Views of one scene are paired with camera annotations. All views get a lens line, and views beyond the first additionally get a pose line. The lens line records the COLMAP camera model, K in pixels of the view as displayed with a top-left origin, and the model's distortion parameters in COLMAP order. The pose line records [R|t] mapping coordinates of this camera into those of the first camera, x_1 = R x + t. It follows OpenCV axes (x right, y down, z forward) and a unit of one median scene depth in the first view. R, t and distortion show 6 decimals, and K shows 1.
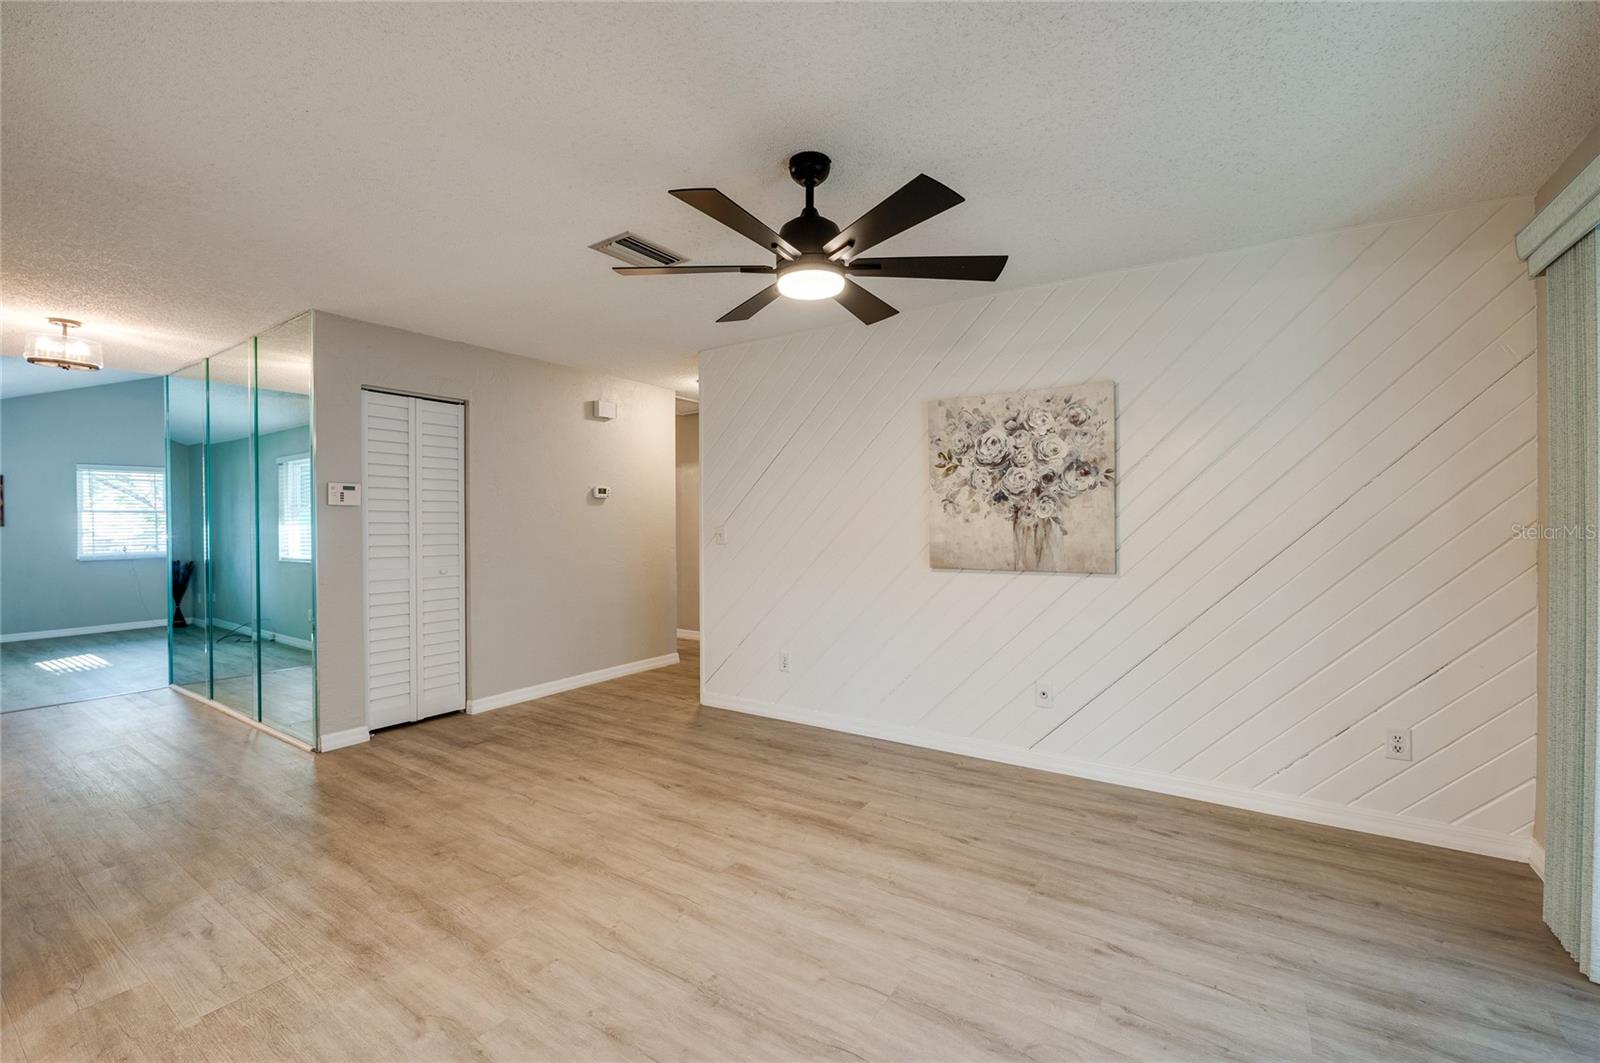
lens RADIAL K [[650.5, 0, 805.0], [0, 650.5, 523.1], [0, 0, 1]] dist [-0.014230, 0.000428]
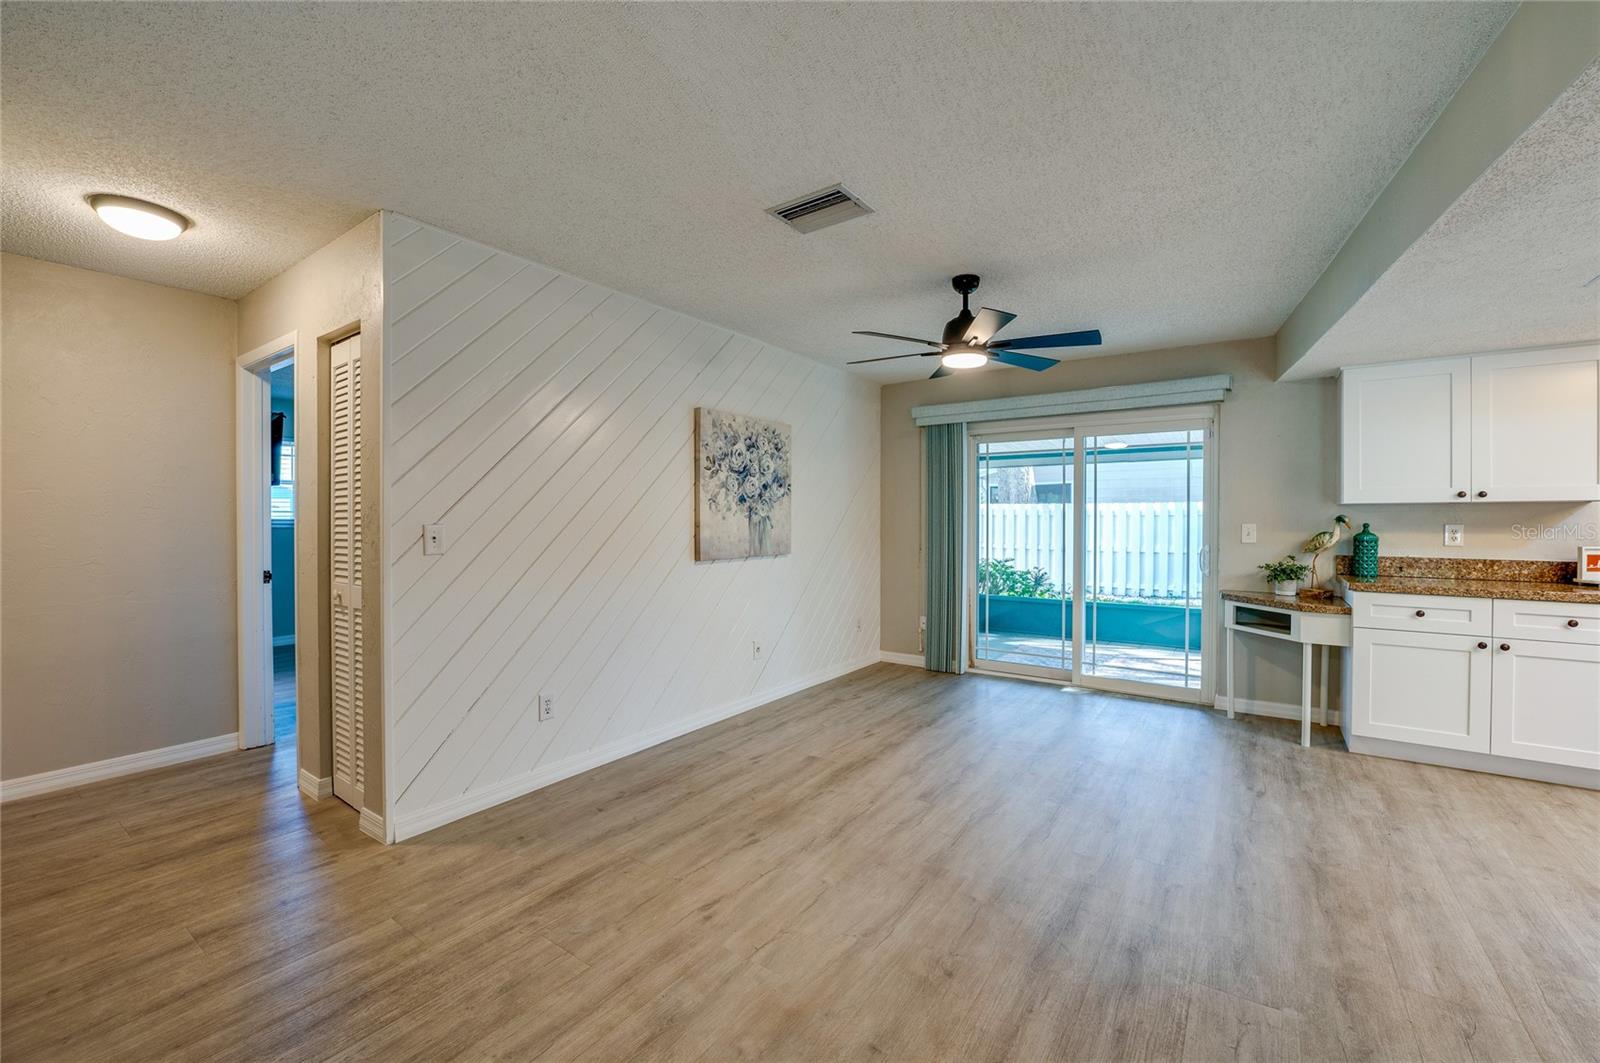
lens RADIAL K [[650.5, 0, 835.7], [0, 650.5, 521.0], [0, 0, 1]] dist [-0.014230, 0.000428]
pose [[-0.000428, 0.000699, 1.000000, -1.021902], [-0.004000, 0.999992, -0.000700, 0.002000], [-0.999992, -0.004001, -0.000425, 0.889464]]
